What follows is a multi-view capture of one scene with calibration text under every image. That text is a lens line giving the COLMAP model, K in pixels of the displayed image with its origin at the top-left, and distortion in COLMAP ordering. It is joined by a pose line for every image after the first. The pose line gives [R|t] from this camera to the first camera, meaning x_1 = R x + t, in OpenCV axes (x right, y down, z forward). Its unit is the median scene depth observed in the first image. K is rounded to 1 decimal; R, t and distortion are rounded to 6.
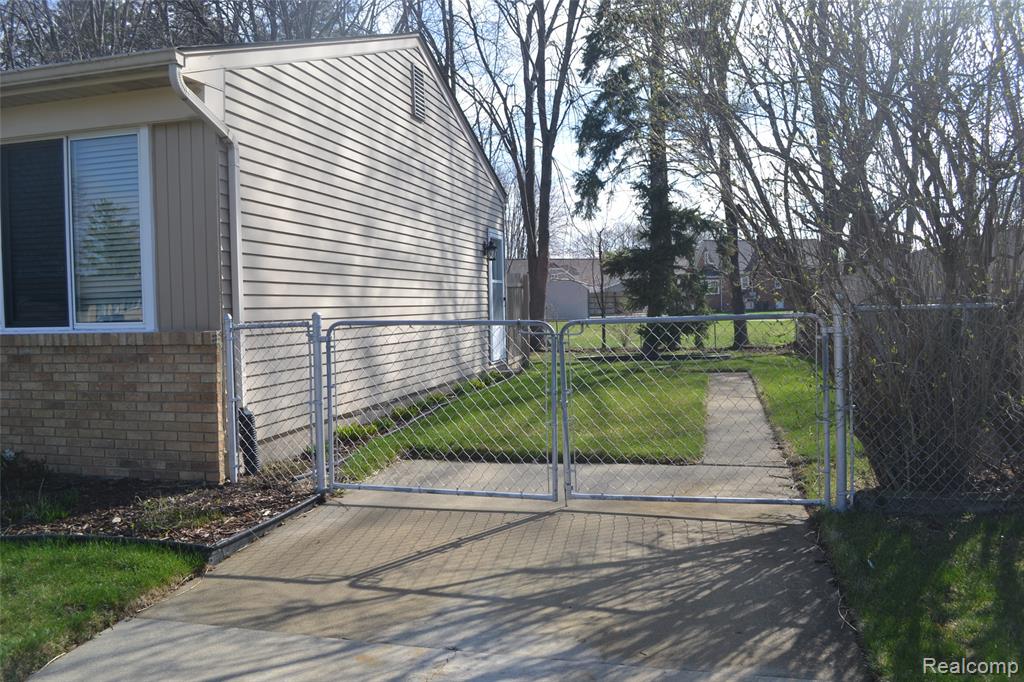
lens RADIAL K [[800.8, 0, 507.0], [0, 800.8, 340.3], [0, 0, 1]] dist [-0.073180, -0.005389]
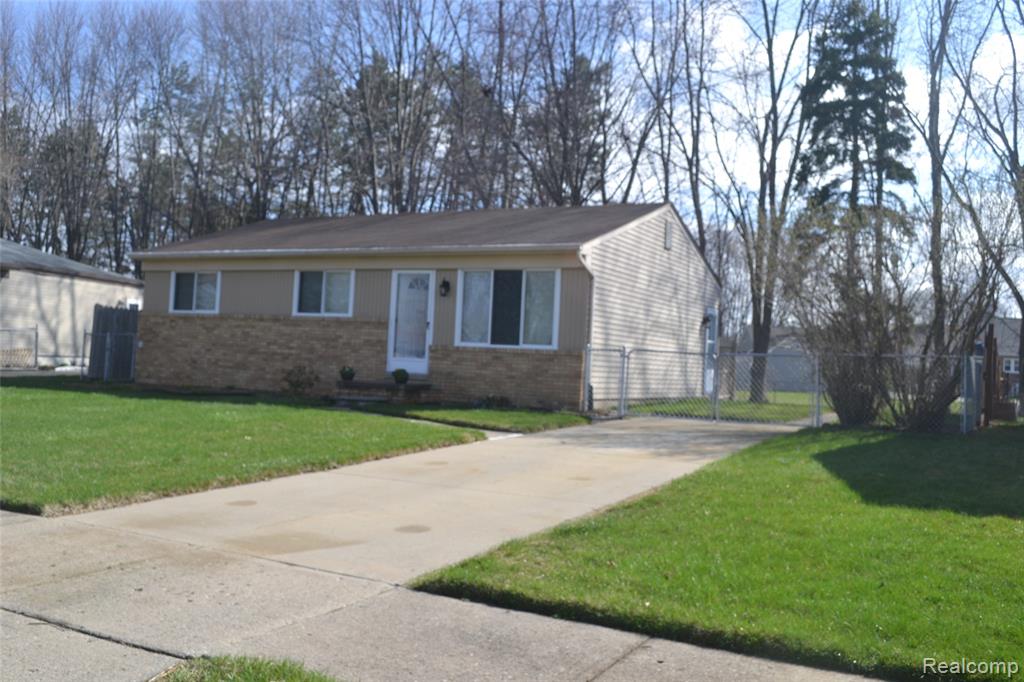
lens RADIAL K [[998.6, 0, 512.4], [0, 998.6, 337.9], [0, 0, 1]] dist [-0.023821, 0.000000]
pose [[0.968186, 0.059290, -0.243108, 0.177837], [-0.078551, 0.994428, -0.070306, 0.180818], [0.237585, 0.087165, 0.967448, -2.050772]]
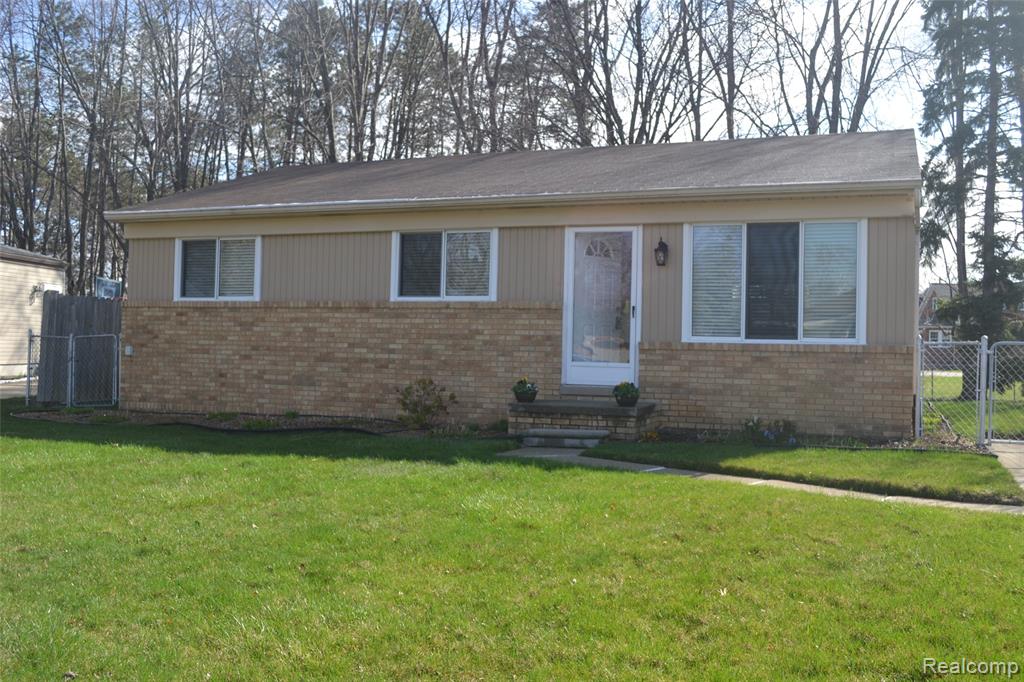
lens RADIAL K [[998.6, 0, 507.2], [0, 998.6, 343.9], [0, 0, 1]] dist [-0.023821, 0.000000]
pose [[0.993524, 0.035871, -0.107808, -0.932412], [-0.041426, 0.997903, -0.049737, 0.116223], [0.105798, 0.053881, 0.992927, -1.071695]]
